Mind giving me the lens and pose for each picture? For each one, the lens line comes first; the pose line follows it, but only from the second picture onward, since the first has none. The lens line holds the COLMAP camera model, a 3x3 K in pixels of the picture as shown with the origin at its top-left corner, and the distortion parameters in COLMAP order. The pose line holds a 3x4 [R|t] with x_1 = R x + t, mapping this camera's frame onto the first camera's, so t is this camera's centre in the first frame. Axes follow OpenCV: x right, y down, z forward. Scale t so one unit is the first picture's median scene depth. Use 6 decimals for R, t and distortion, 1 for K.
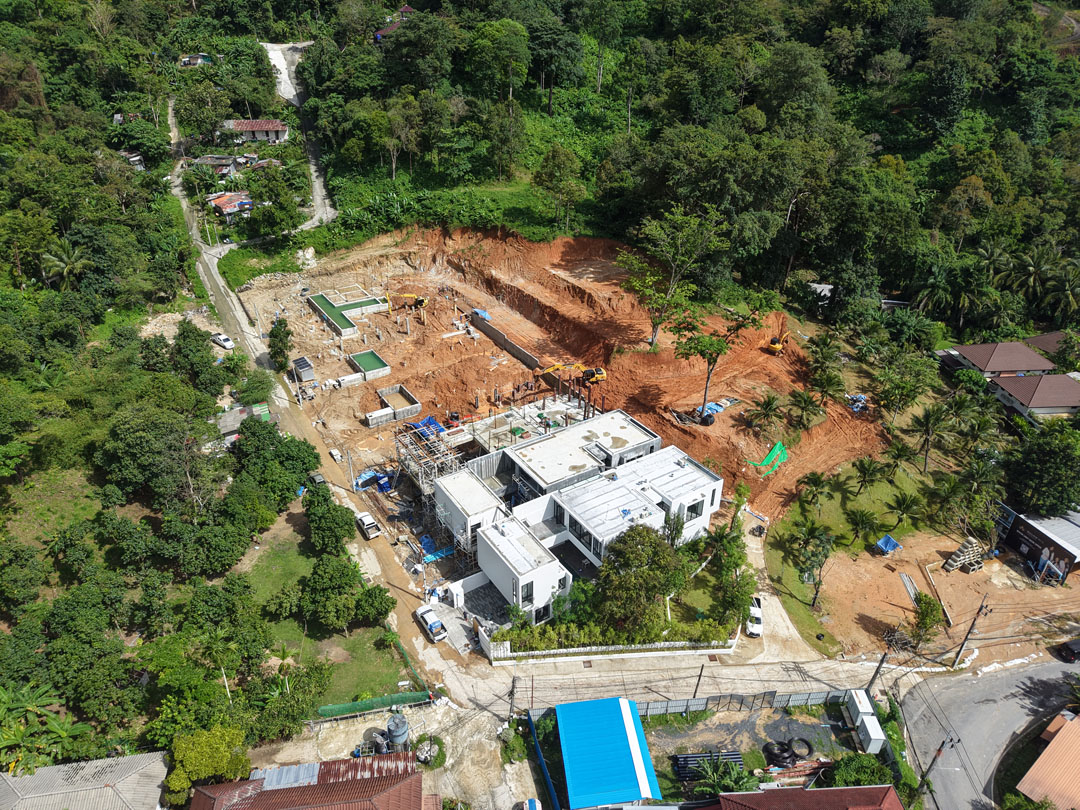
lens RADIAL K [[701.9, 0, 535.0], [0, 701.9, 423.5], [0, 0, 1]] dist [0.020605, -0.004668]
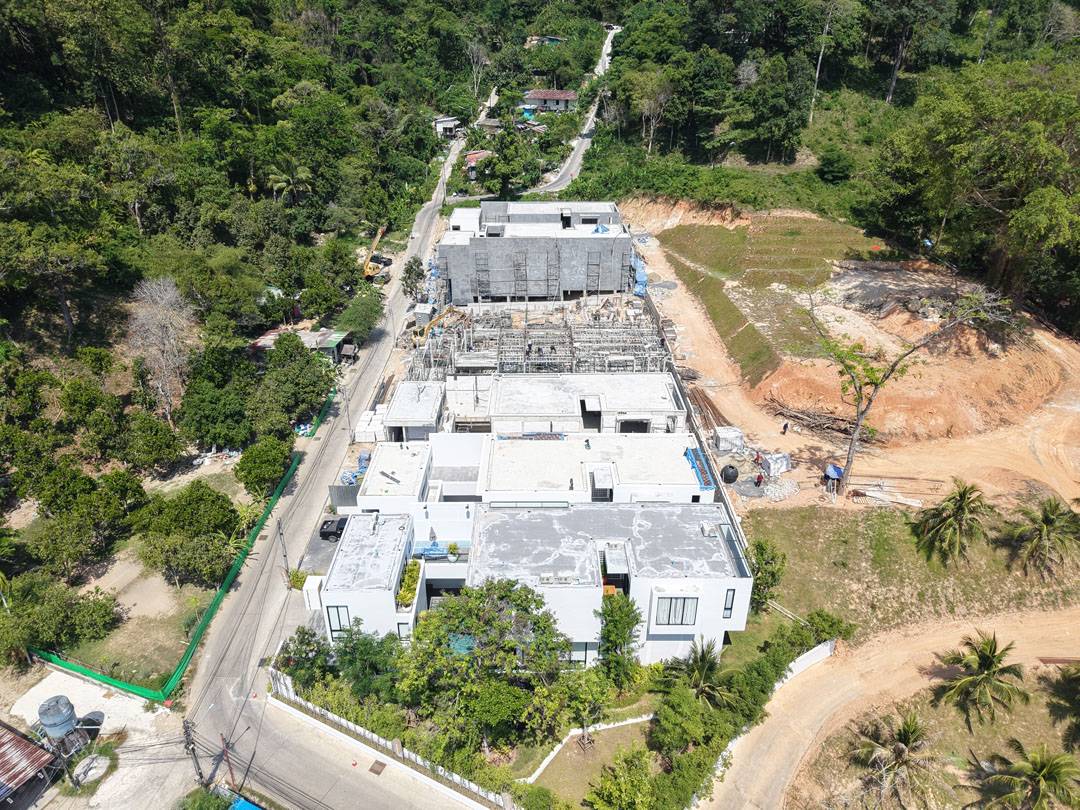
lens RADIAL K [[722.2, 0, 533.5], [0, 722.2, 406.2], [0, 0, 1]] dist [0.019959, -0.020557]
pose [[0.841415, 0.241100, -0.483623, 0.296357], [-0.280083, 0.959936, -0.008736, 0.002234], [0.462141, 0.142805, 0.875233, 0.322908]]
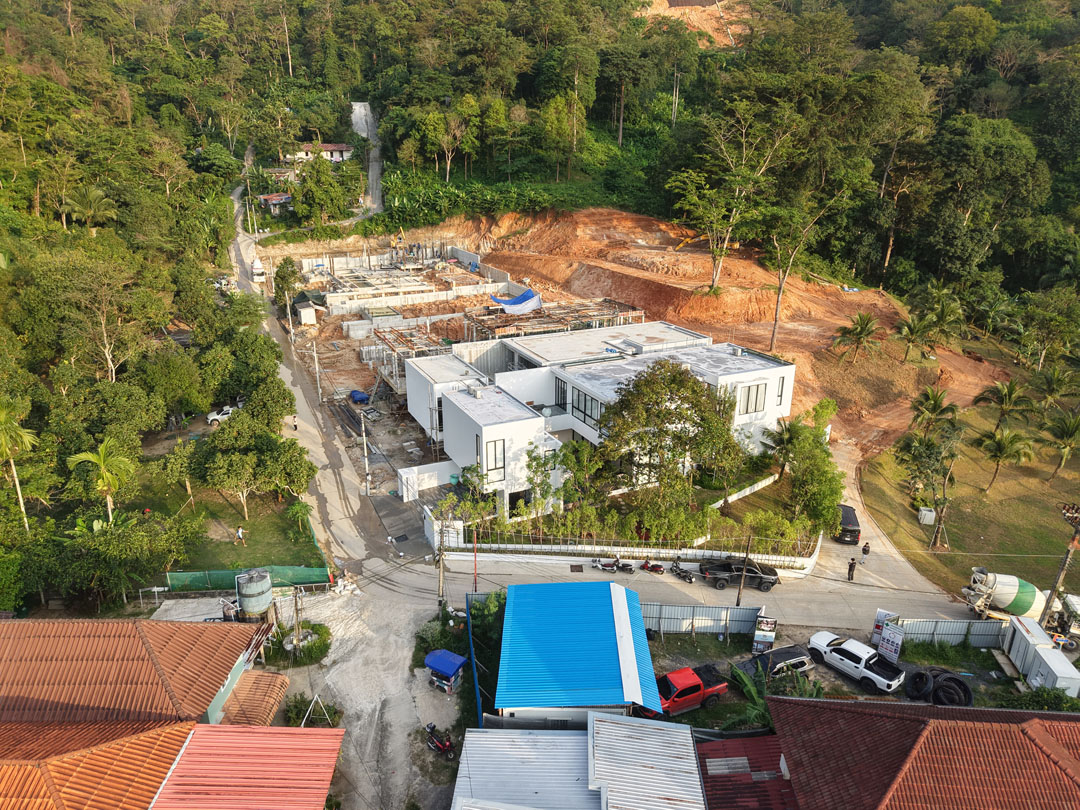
lens RADIAL K [[722.2, 0, 533.5], [0, 722.2, 406.2], [0, 0, 1]] dist [0.019959, -0.020557]
pose [[0.991242, 0.038880, -0.126203, 0.080206], [-0.065597, 0.974402, -0.215029, 0.239868], [0.114612, 0.221425, 0.968419, 0.214266]]
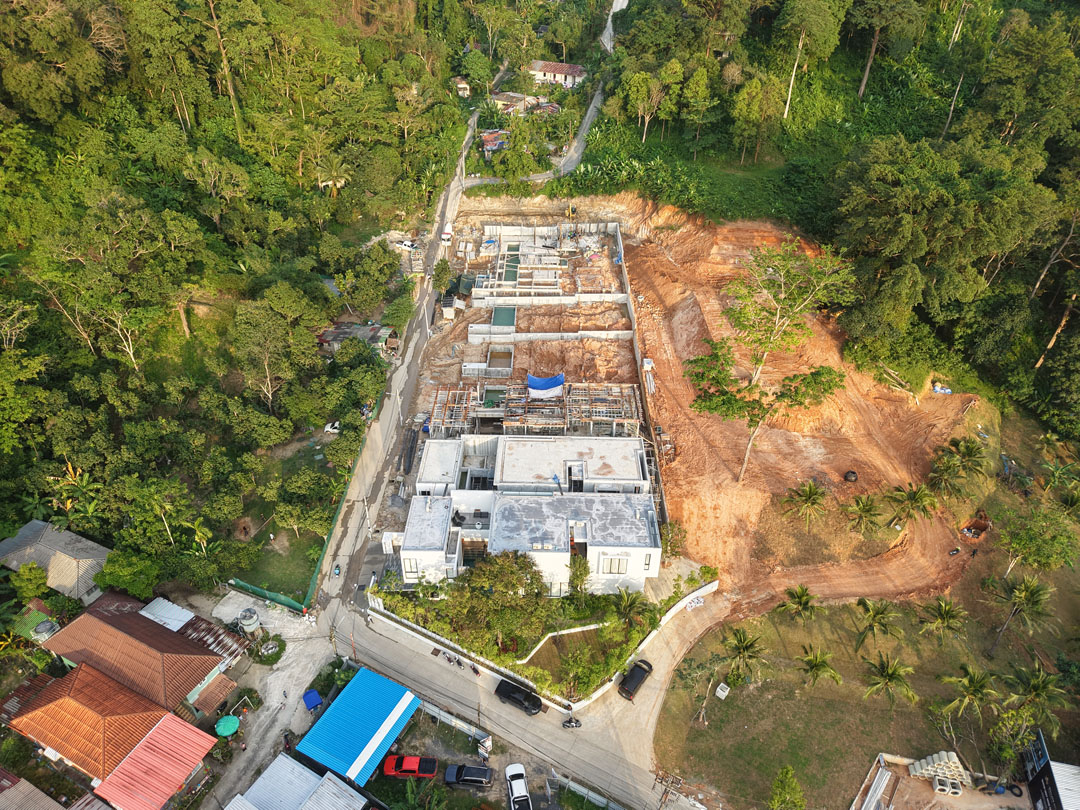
lens RADIAL K [[722.2, 0, 533.5], [0, 722.2, 406.2], [0, 0, 1]] dist [0.019959, -0.020557]
pose [[0.830236, 0.323993, -0.453582, 0.402063], [-0.296180, 0.945766, 0.133433, -0.139077], [0.472214, 0.023561, 0.881169, 0.069454]]
